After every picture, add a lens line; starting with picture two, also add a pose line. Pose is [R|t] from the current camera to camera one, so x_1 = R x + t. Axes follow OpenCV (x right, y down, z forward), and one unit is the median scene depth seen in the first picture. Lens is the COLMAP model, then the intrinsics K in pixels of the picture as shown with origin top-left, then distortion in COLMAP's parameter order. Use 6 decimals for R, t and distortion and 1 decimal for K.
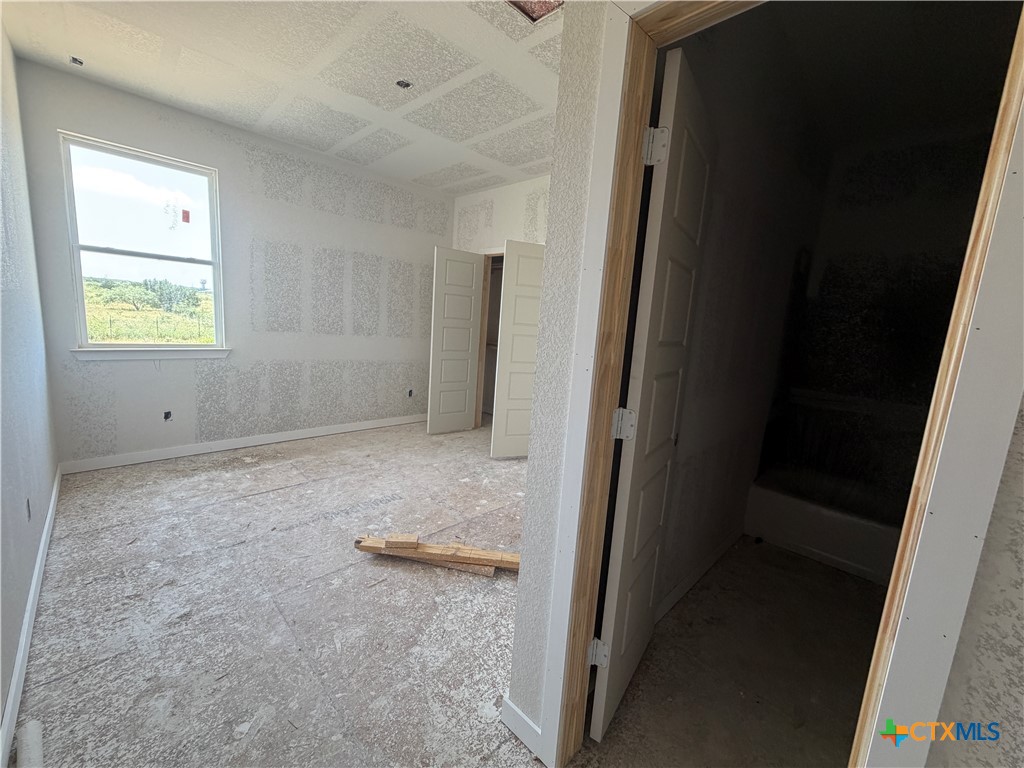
lens RADIAL K [[407.9, 0, 511.7], [0, 407.9, 383.4], [0, 0, 1]] dist [-0.000238, -0.000112]
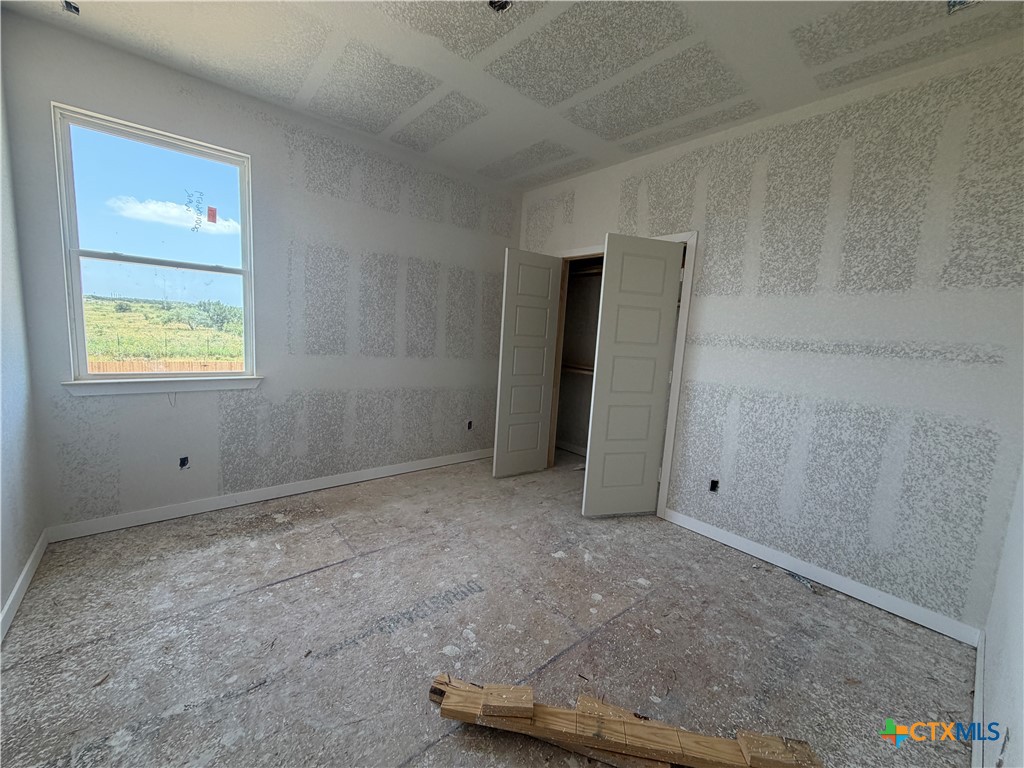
lens RADIAL K [[407.9, 0, 511.6], [0, 407.9, 383.3], [0, 0, 1]] dist [-0.000238, -0.000112]
pose [[0.997007, -0.002789, -0.077266, -0.146839], [0.000009, 0.999354, -0.035949, -0.047282], [0.077317, 0.035841, 0.996362, 0.255052]]
